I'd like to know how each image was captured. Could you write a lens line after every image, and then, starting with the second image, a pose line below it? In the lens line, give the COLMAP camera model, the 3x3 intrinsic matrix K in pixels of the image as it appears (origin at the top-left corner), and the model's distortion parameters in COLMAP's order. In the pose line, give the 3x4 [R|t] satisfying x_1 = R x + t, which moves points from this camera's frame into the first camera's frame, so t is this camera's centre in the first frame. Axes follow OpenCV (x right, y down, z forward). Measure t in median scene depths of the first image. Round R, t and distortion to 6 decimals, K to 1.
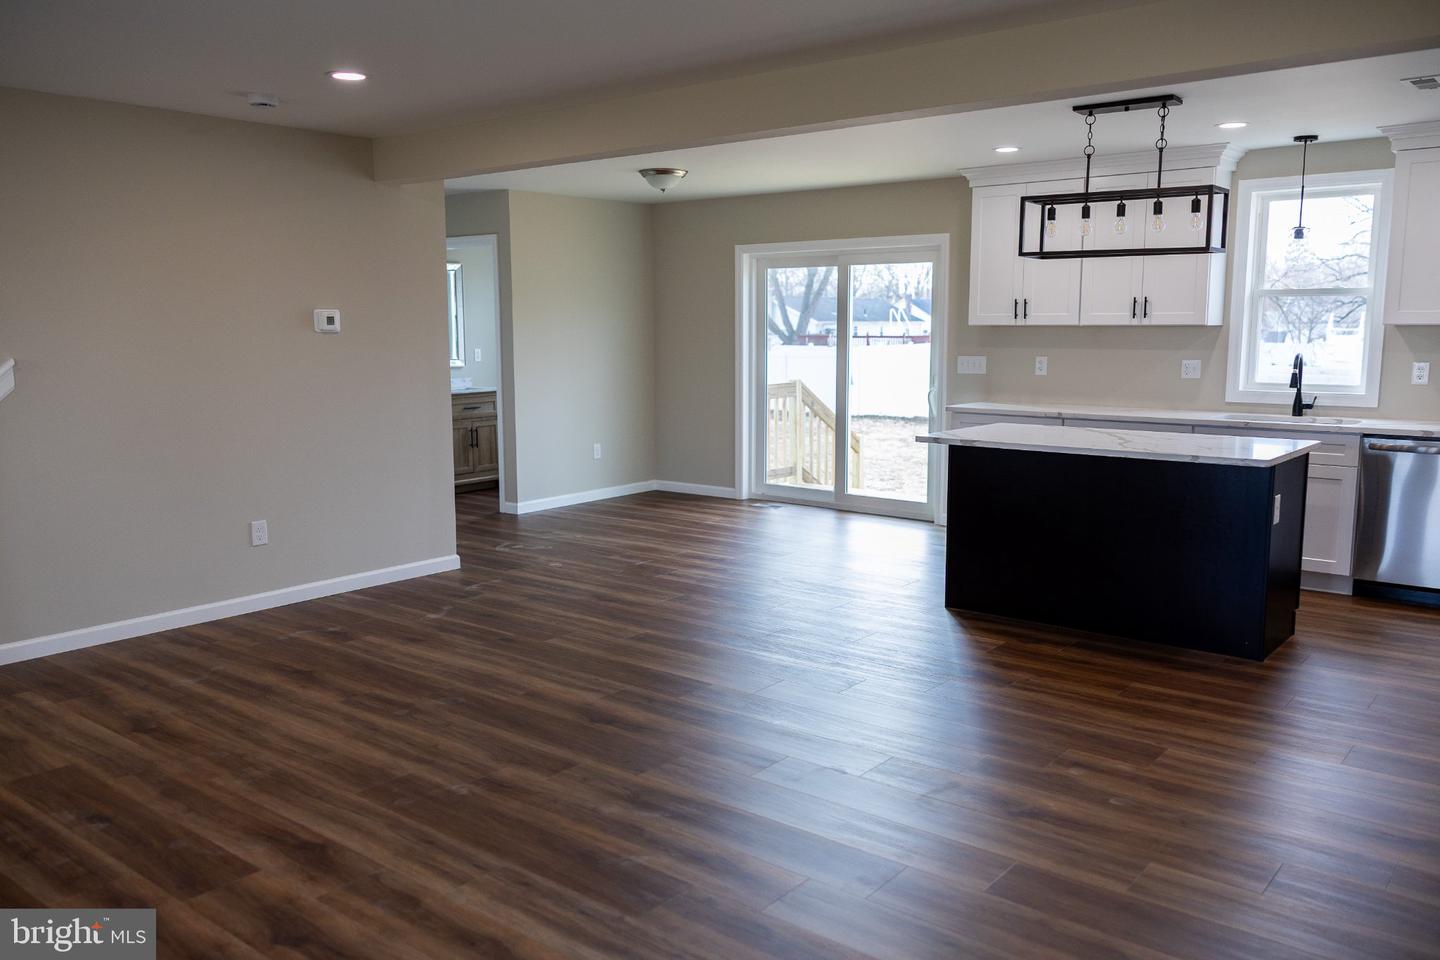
lens RADIAL K [[1151.5, 0, 727.1], [0, 1151.5, 476.3], [0, 0, 1]] dist [0.004494, 0.019785]
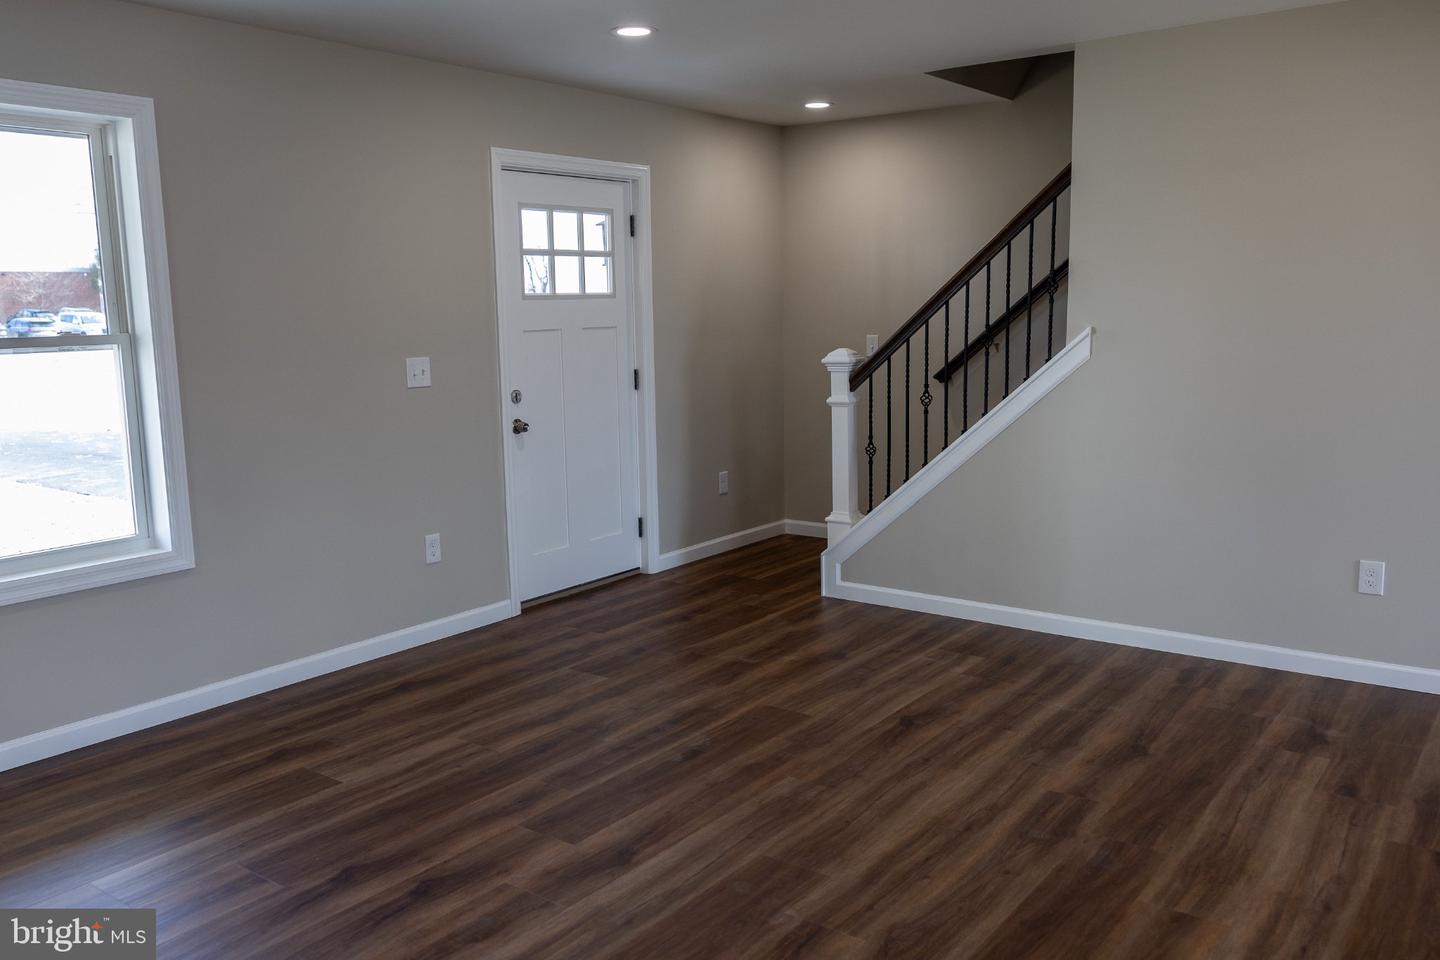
lens RADIAL K [[1151.5, 0, 713.6], [0, 1151.5, 486.5], [0, 0, 1]] dist [0.004494, 0.019785]
pose [[0.032816, 0.157326, -0.987001, 0.341748], [-0.116670, 0.981385, 0.152552, -0.083387], [0.992628, 0.110147, 0.050560, 0.652458]]
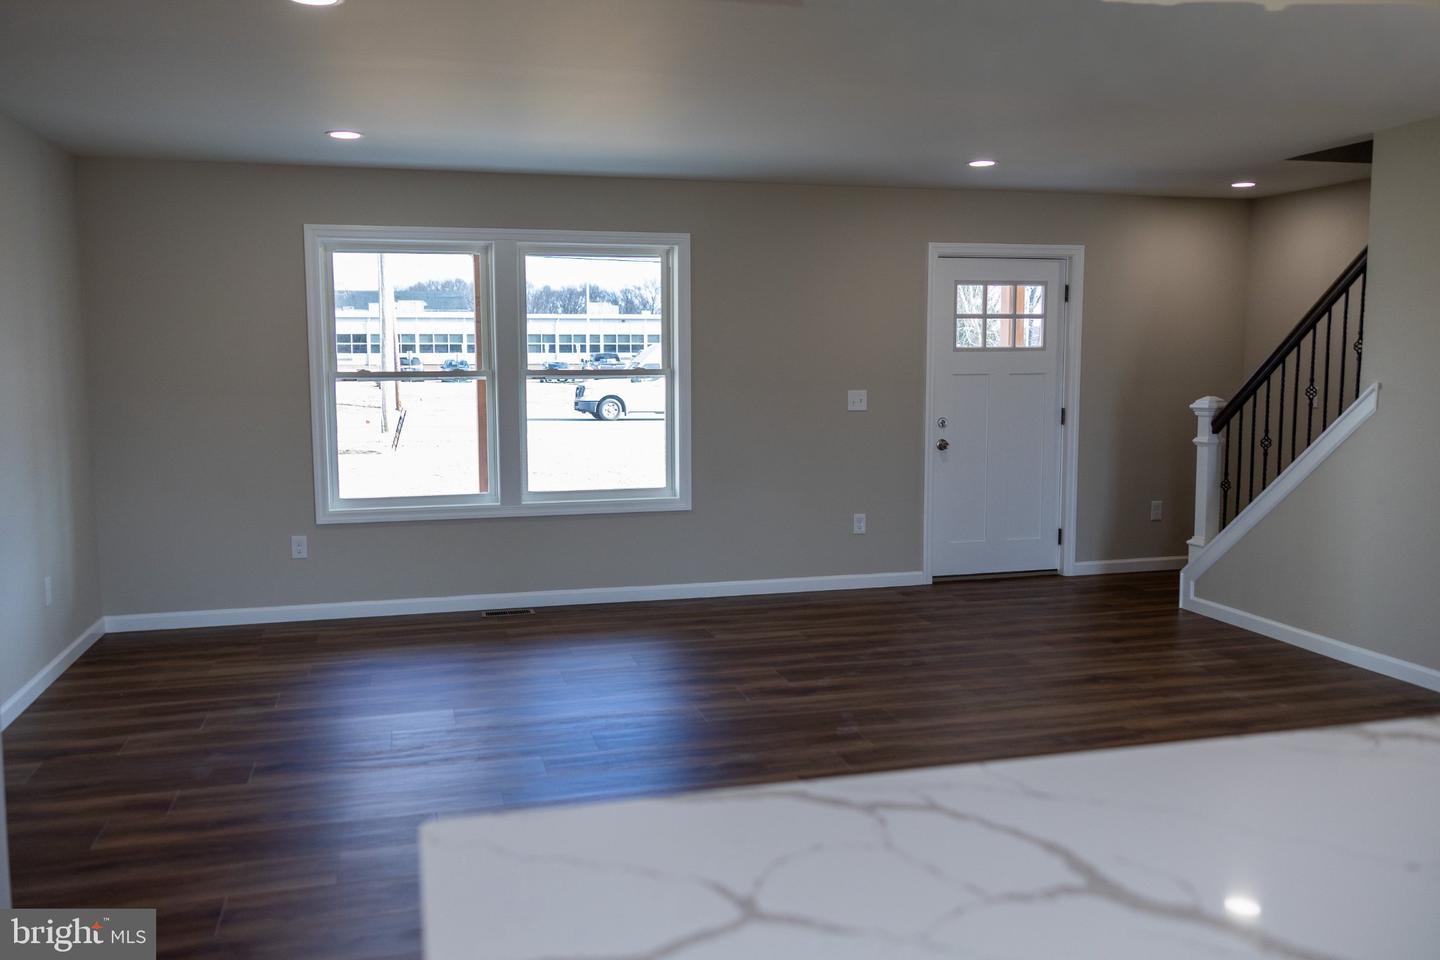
lens RADIAL K [[1151.5, 0, 721.8], [0, 1151.5, 476.8], [0, 0, 1]] dist [0.004494, 0.019785]
pose [[-0.586598, 0.086416, -0.805255, 0.602858], [-0.105836, 0.977585, 0.182007, -0.149244], [0.802933, 0.191990, -0.564303, 1.131460]]
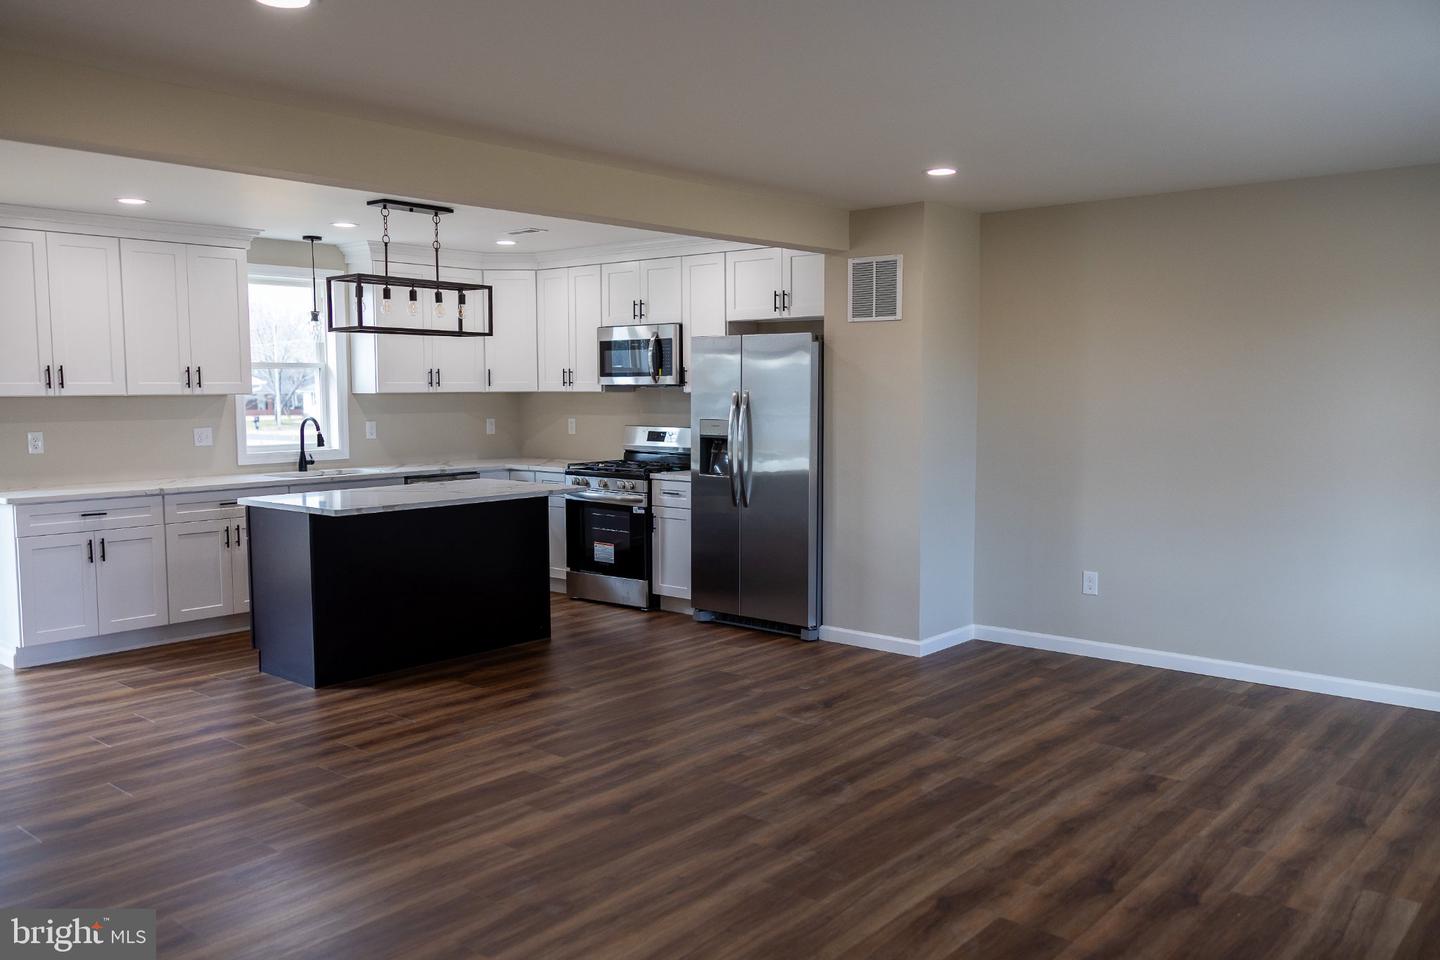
lens RADIAL K [[1151.5, 0, 725.3], [0, 1151.5, 485.6], [0, 0, 1]] dist [0.004494, 0.019785]
pose [[0.026511, -0.086845, 0.995869, -0.889459], [0.136556, 0.987195, 0.082453, -0.102744], [-0.990278, 0.133806, 0.038031, 0.726603]]
